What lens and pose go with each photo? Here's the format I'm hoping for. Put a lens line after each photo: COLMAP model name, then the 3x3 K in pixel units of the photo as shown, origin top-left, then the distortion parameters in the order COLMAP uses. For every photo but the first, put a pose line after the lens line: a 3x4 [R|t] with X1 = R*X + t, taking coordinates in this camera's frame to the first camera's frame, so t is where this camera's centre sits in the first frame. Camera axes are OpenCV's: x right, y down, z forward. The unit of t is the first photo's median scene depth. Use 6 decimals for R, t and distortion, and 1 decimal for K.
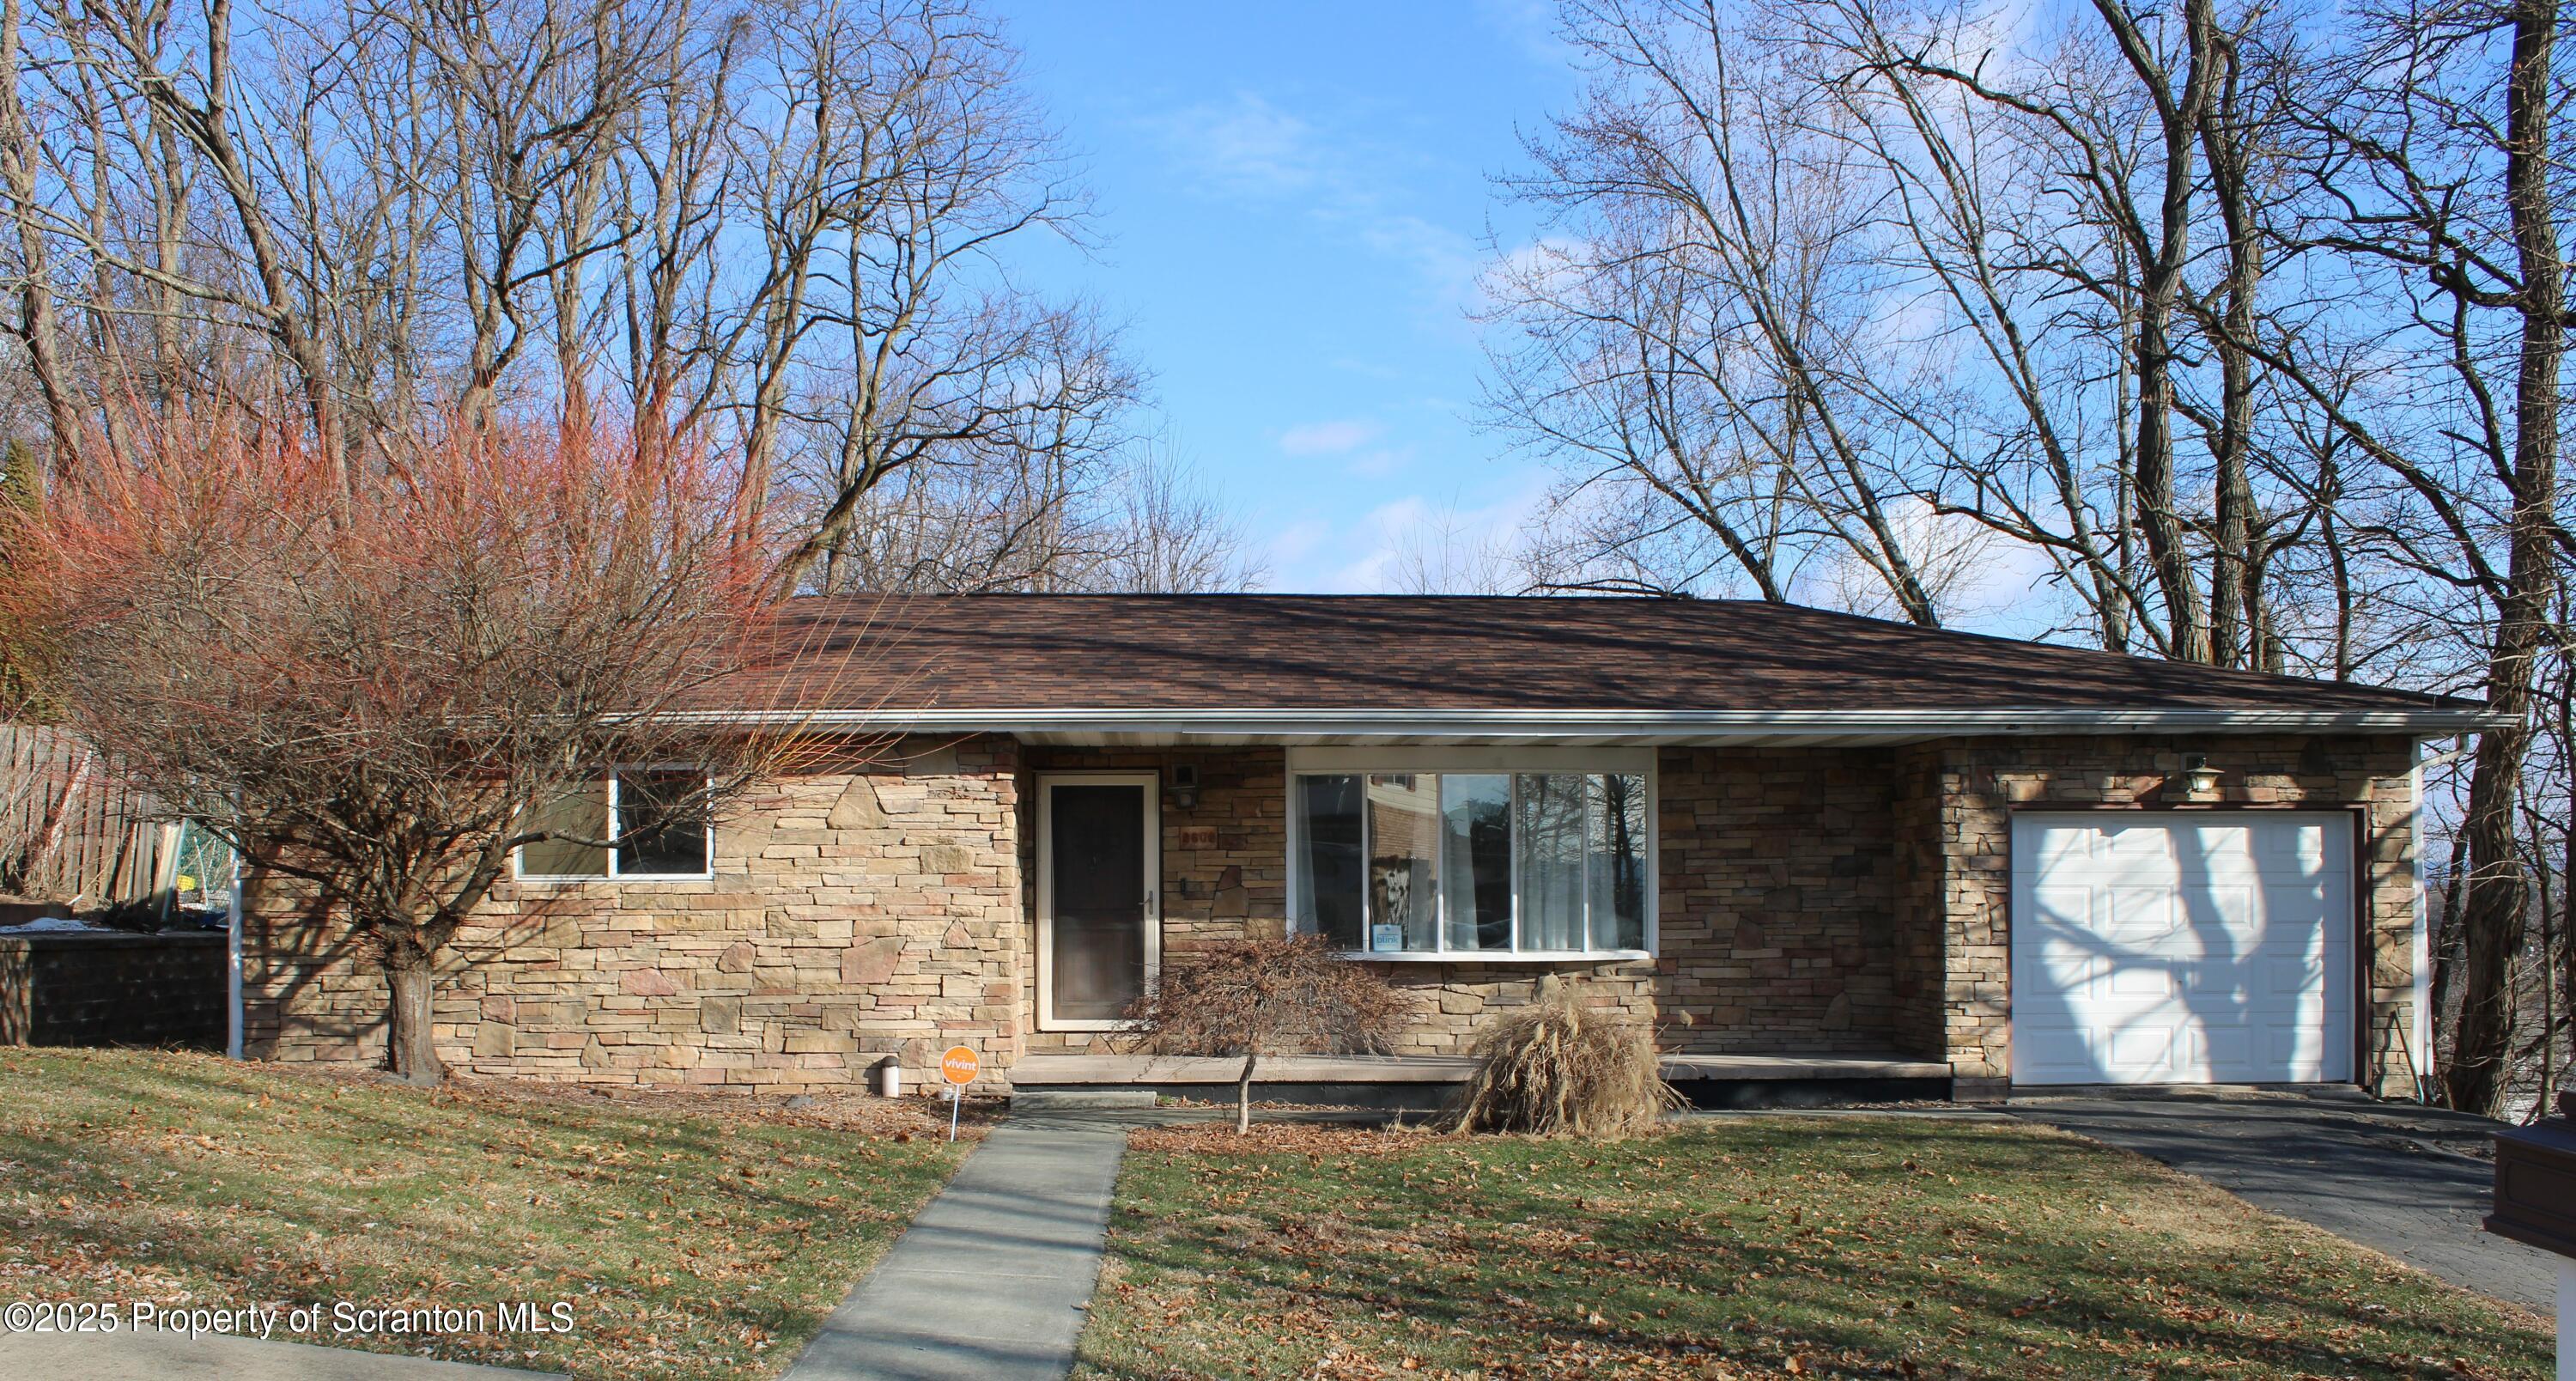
lens RADIAL K [[2197.7, 0, 1288.1], [0, 2197.7, 901.3], [0, 0, 1]] dist [-0.126610, 0.005638]
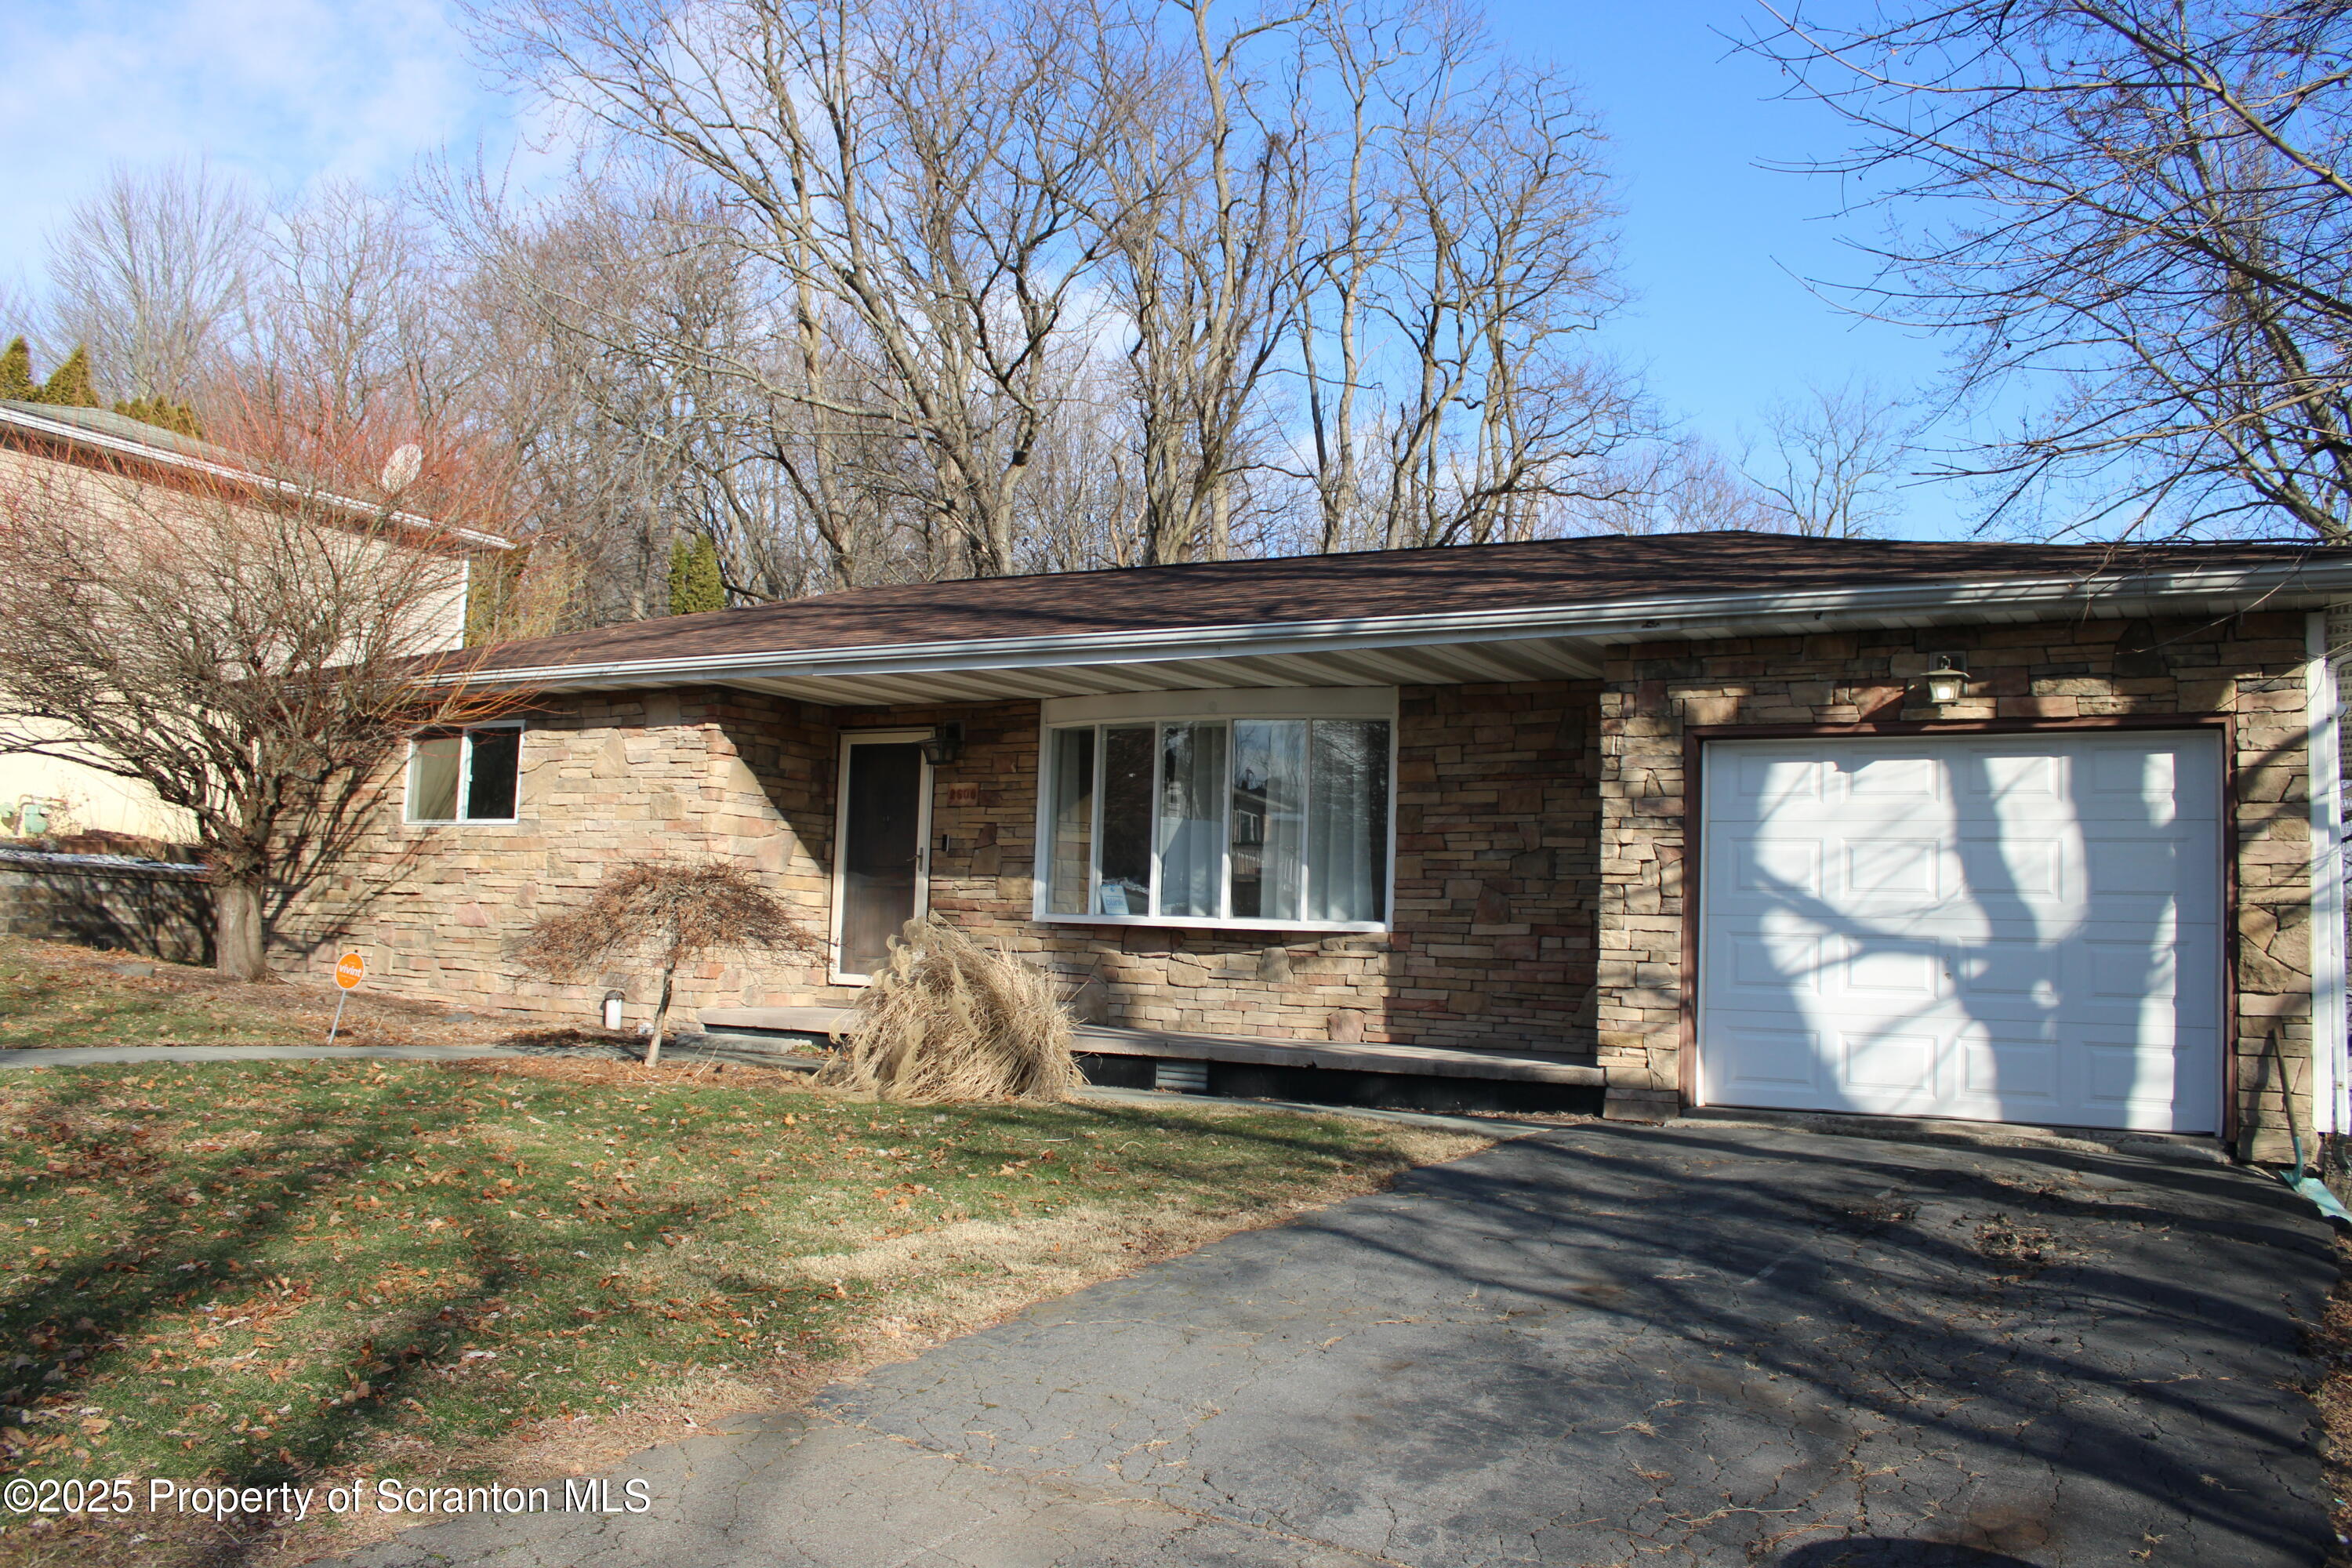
lens RADIAL K [[1928.4, 0, 1176.0], [0, 1928.4, 784.0], [0, 0, 1]] dist [-0.151634, 0.078438]
pose [[0.859781, -0.008675, -0.510589, 0.518479], [-0.036814, 0.996201, -0.078916, 0.033407], [0.509334, 0.086647, 0.856196, 0.336391]]
